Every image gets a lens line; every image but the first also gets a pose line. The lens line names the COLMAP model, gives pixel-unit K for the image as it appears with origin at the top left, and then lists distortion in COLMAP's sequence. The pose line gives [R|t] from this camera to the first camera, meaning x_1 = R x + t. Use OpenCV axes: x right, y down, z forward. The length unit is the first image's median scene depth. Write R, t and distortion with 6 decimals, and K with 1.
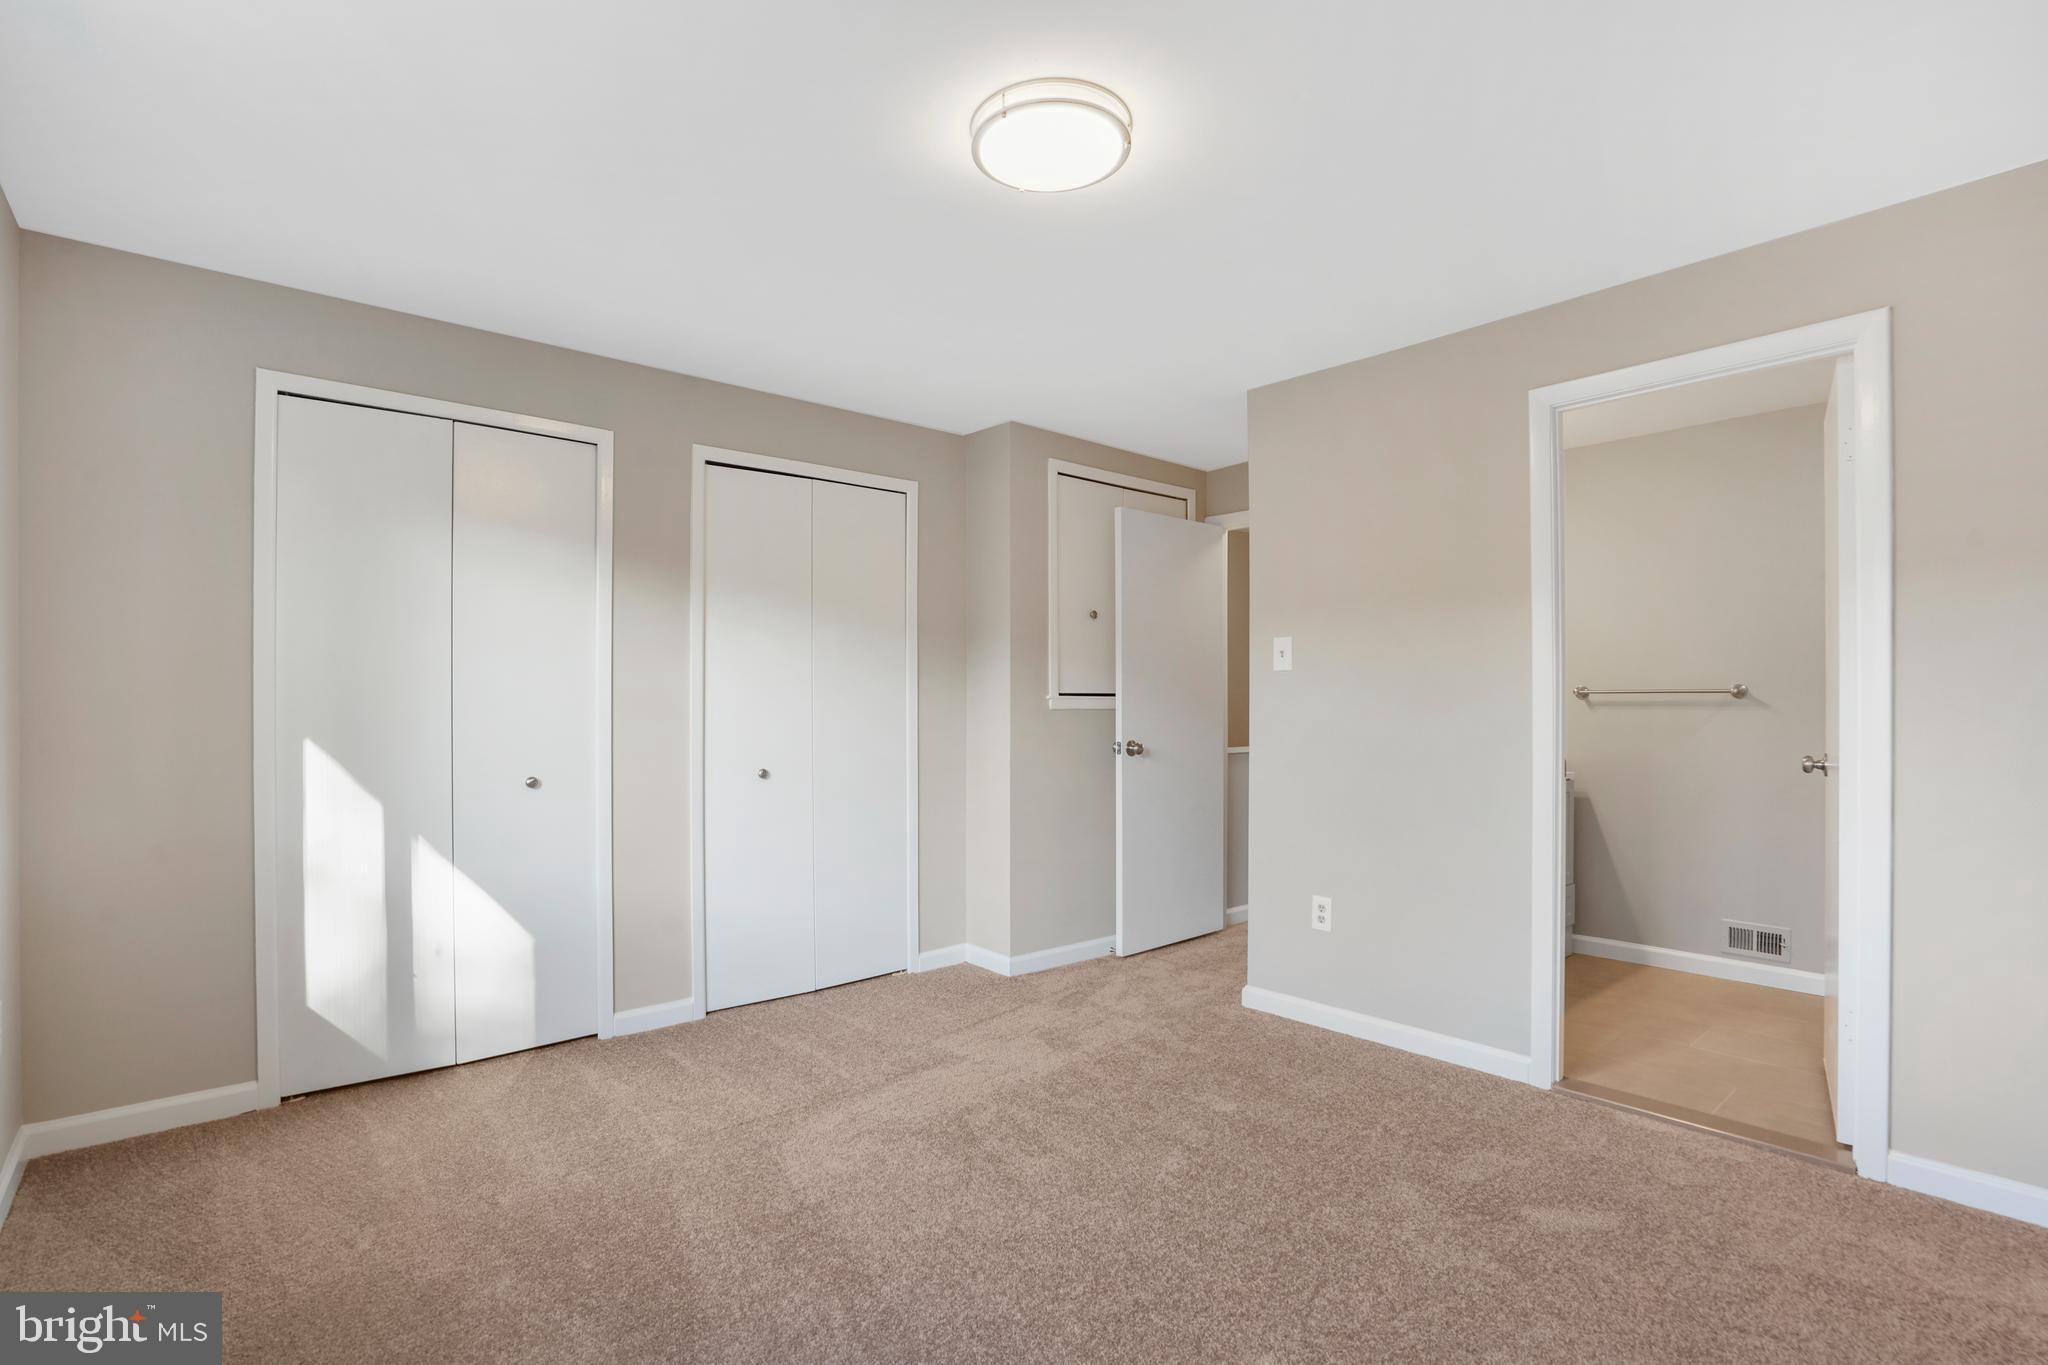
lens RADIAL K [[973.8, 0, 1020.7], [0, 973.8, 692.5], [0, 0, 1]] dist [-0.022954, 0.009473]
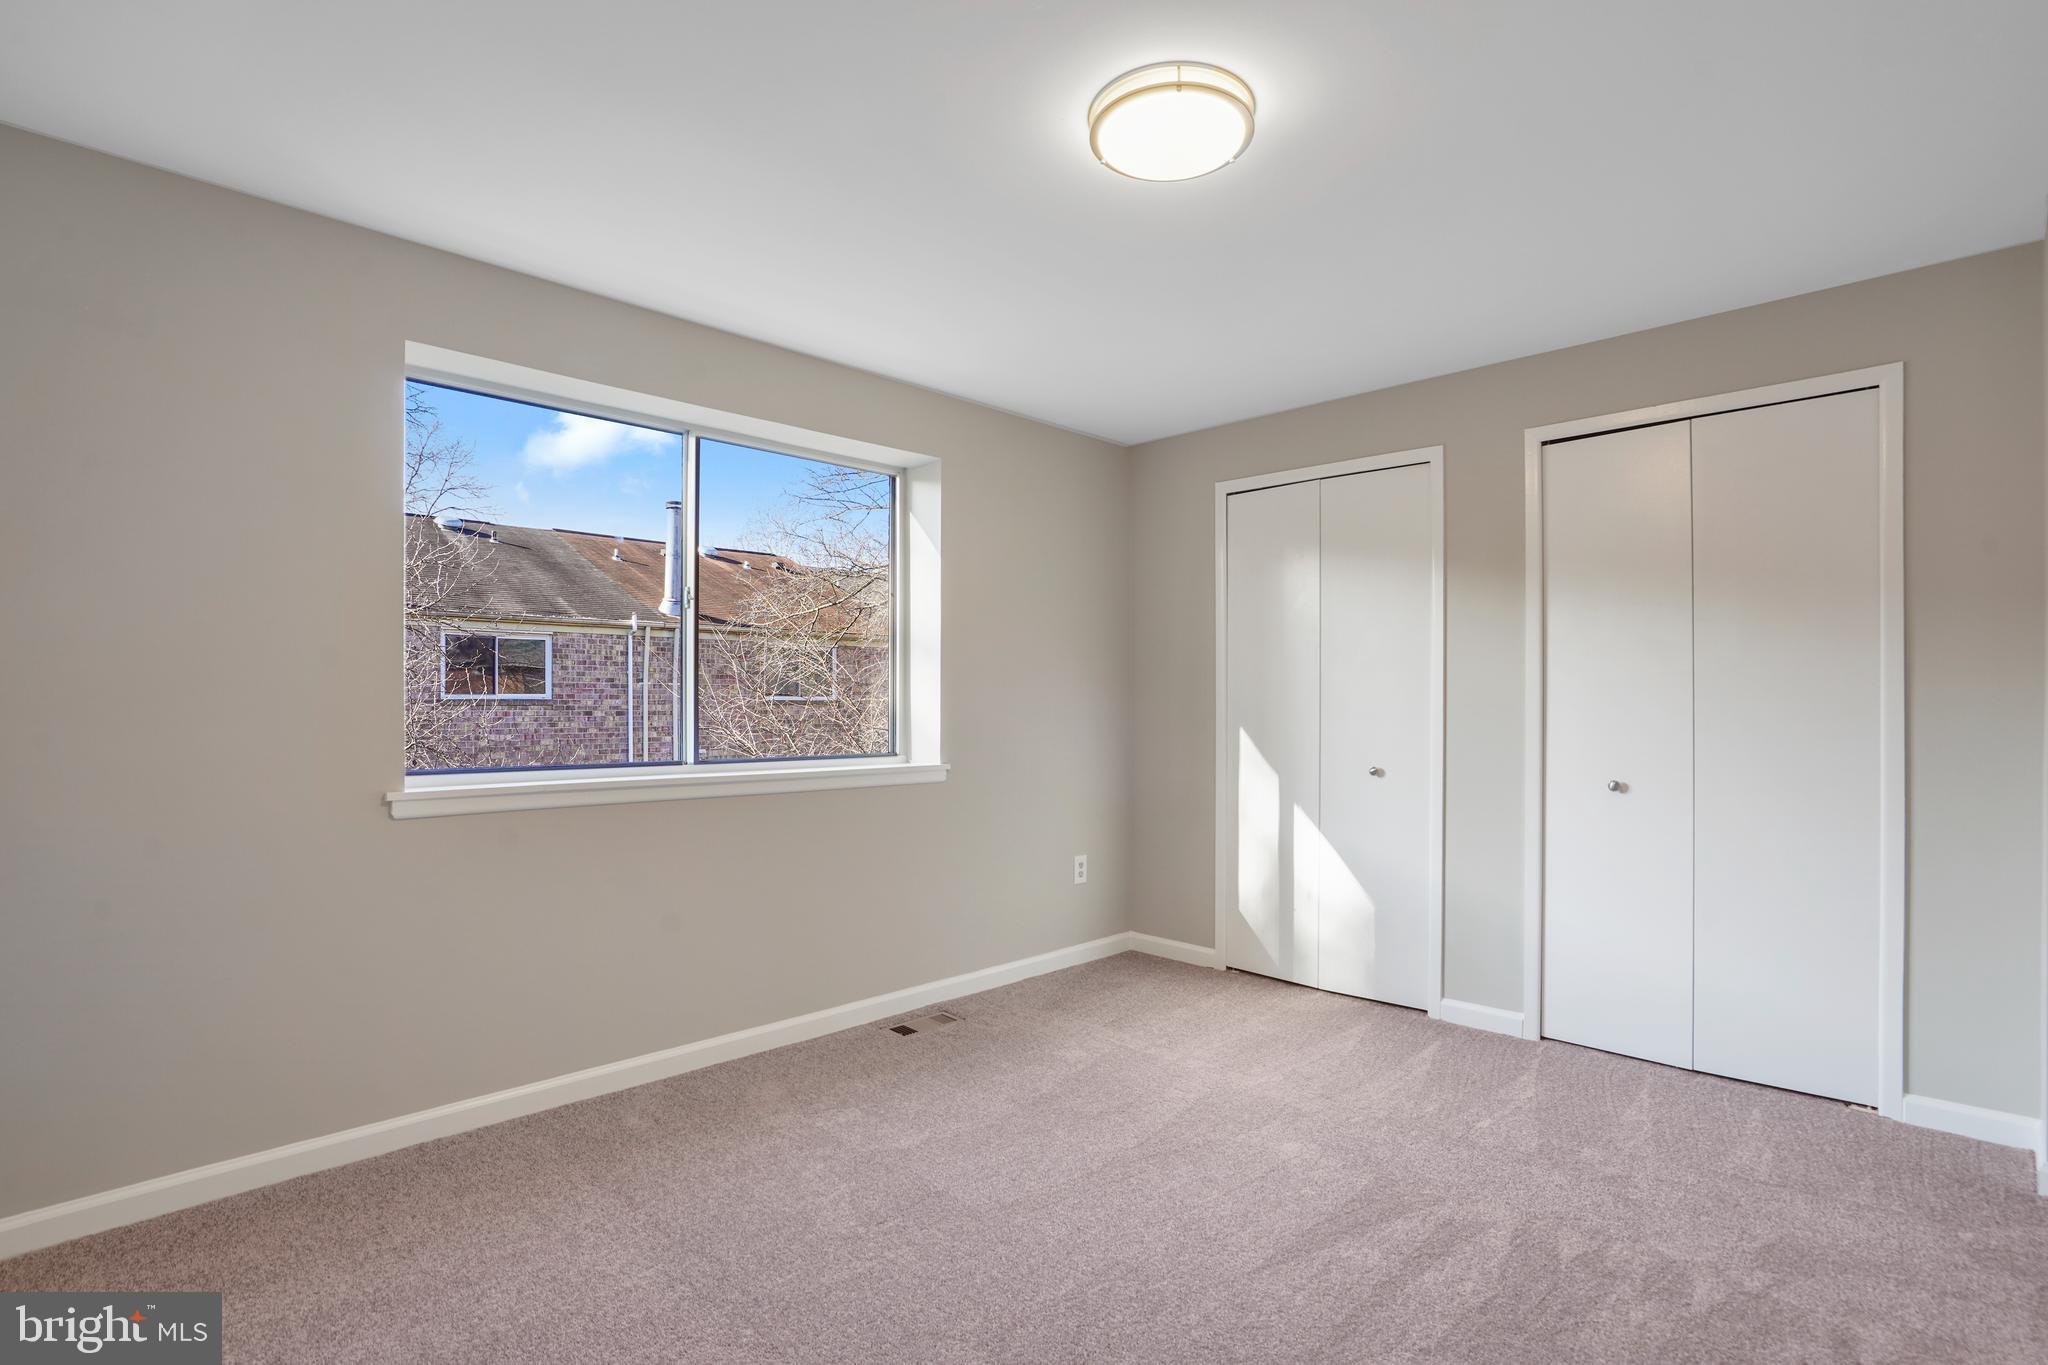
lens RADIAL K [[973.8, 0, 1018.9], [0, 973.8, 692.8], [0, 0, 1]] dist [-0.022954, 0.009473]
pose [[0.096329, -0.004281, -0.995340, 0.607109], [0.013798, 0.999900, -0.002965, -0.004223], [0.995254, -0.013448, 0.096378, 0.458194]]
